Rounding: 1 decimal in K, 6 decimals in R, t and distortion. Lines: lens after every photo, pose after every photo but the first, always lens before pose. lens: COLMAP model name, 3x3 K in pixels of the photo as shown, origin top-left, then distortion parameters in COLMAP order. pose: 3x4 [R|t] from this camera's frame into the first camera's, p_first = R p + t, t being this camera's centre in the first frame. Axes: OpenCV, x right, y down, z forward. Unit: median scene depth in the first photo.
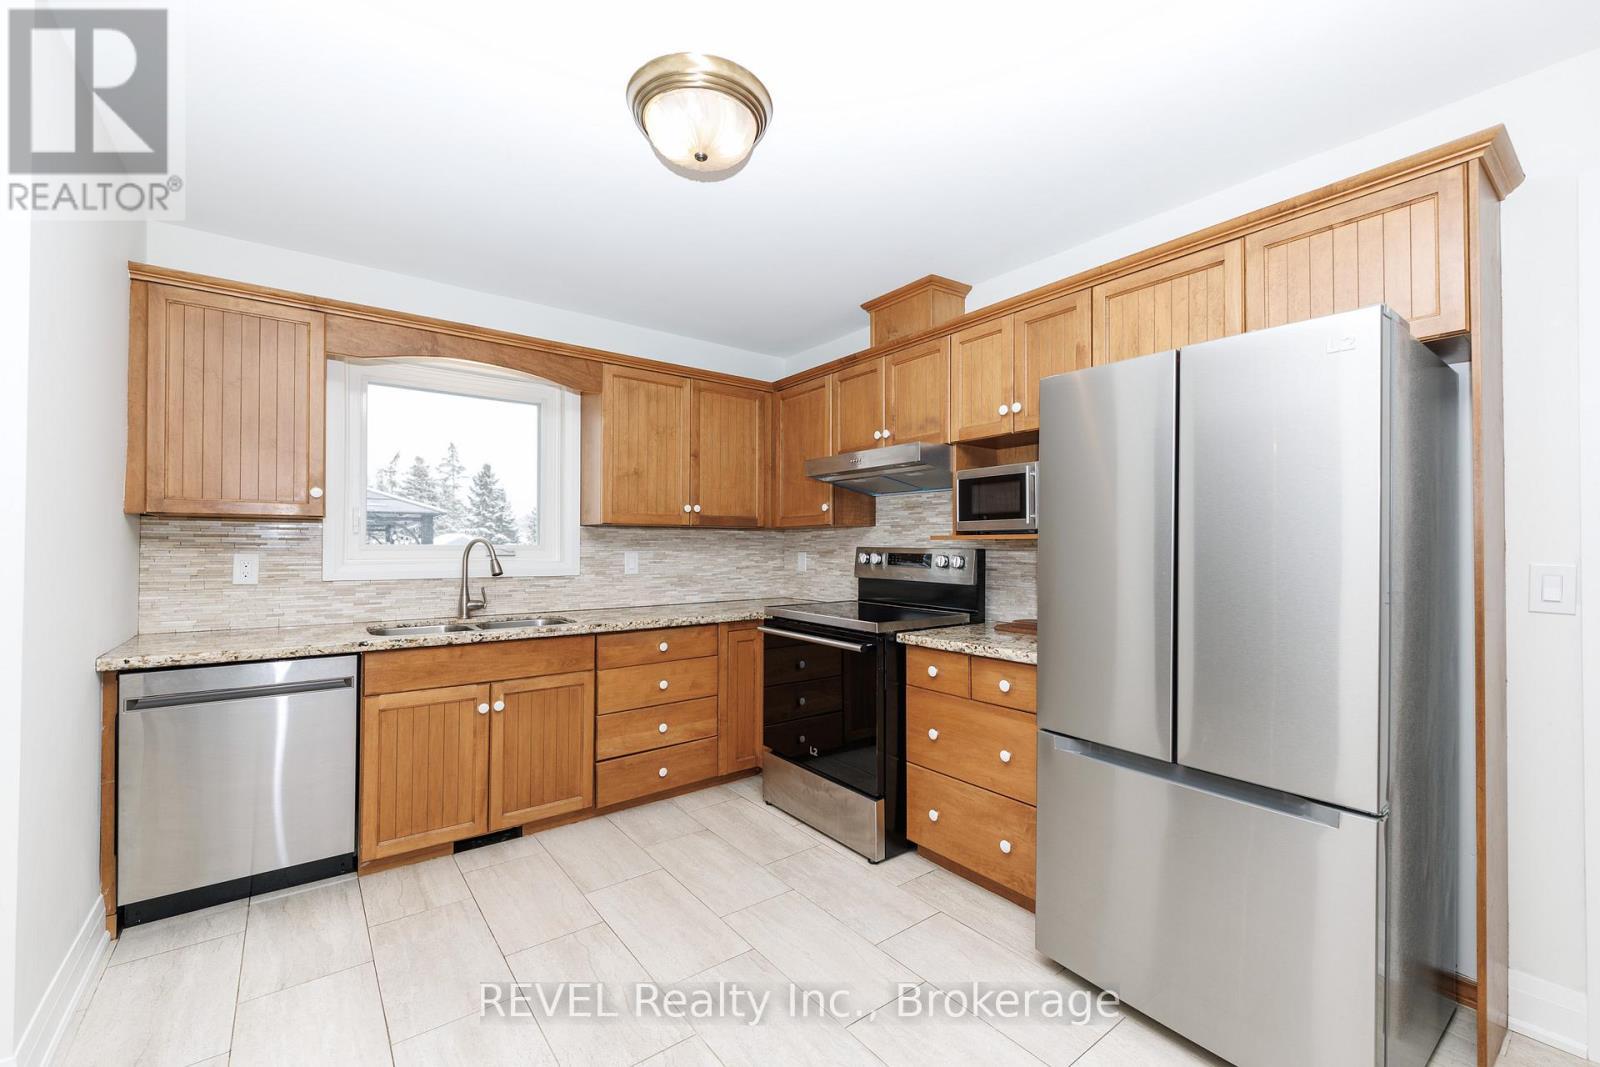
lens RADIAL K [[651.2, 0, 799.8], [0, 651.2, 538.8], [0, 0, 1]] dist [0.021697, -0.016349]
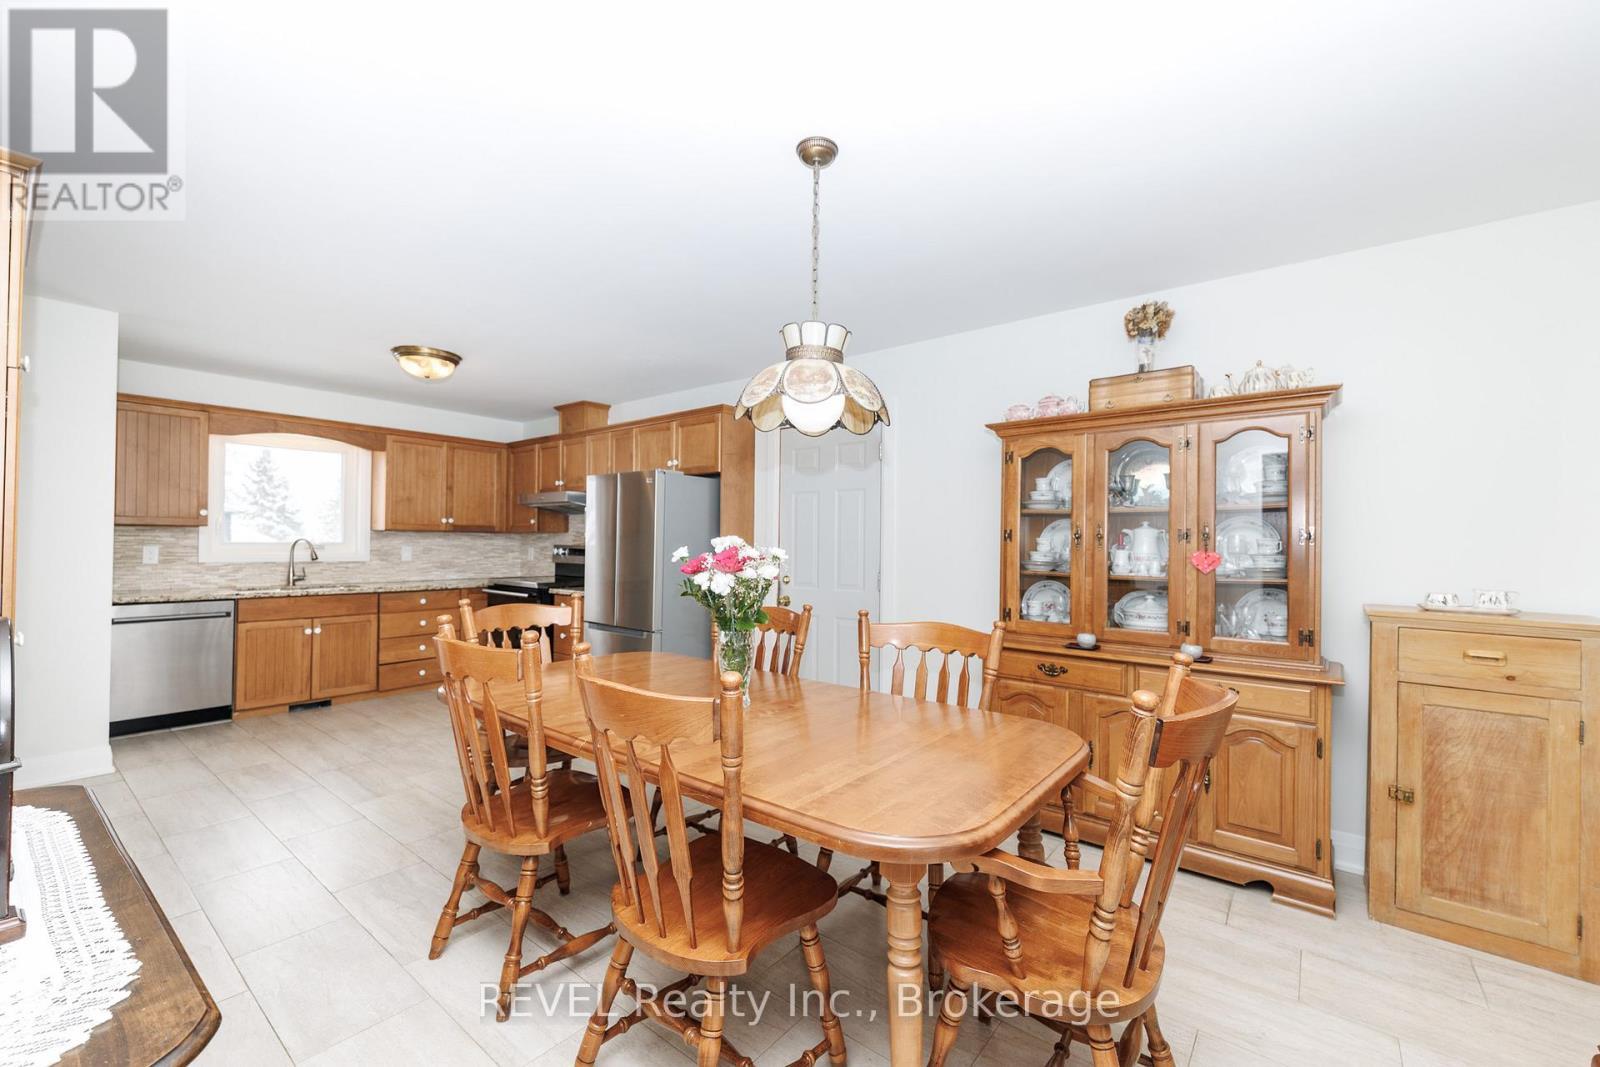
lens RADIAL K [[651.2, 0, 799.8], [0, 651.2, 538.8], [0, 0, 1]] dist [0.021697, -0.016349]
pose [[0.970552, 0.009929, 0.240688, 0.352912], [-0.011444, 0.999923, 0.004897, -0.022117], [-0.240621, -0.007507, 0.970590, -0.961382]]
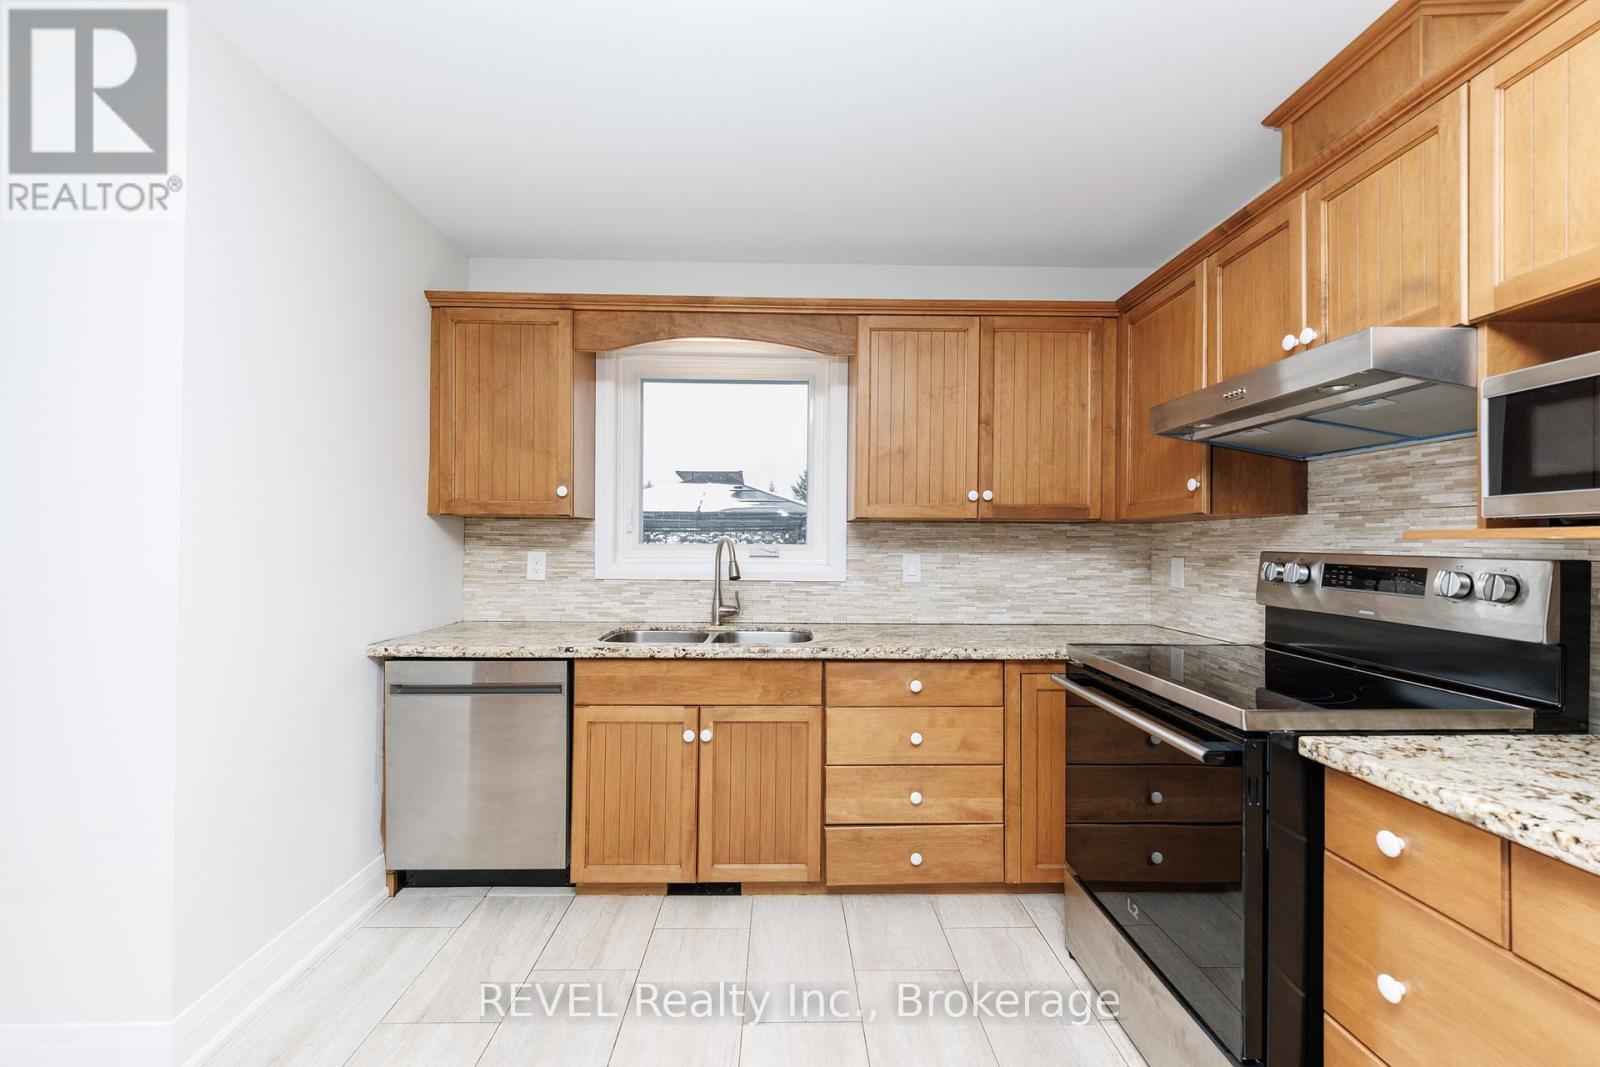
lens RADIAL K [[651.2, 0, 799.8], [0, 651.2, 538.8], [0, 0, 1]] dist [0.021697, -0.016349]
pose [[0.806641, 0.000348, -0.591042, 0.118246], [0.000854, 0.999998, 0.001754, 0.000380], [0.591041, -0.001920, 0.806639, 0.345770]]
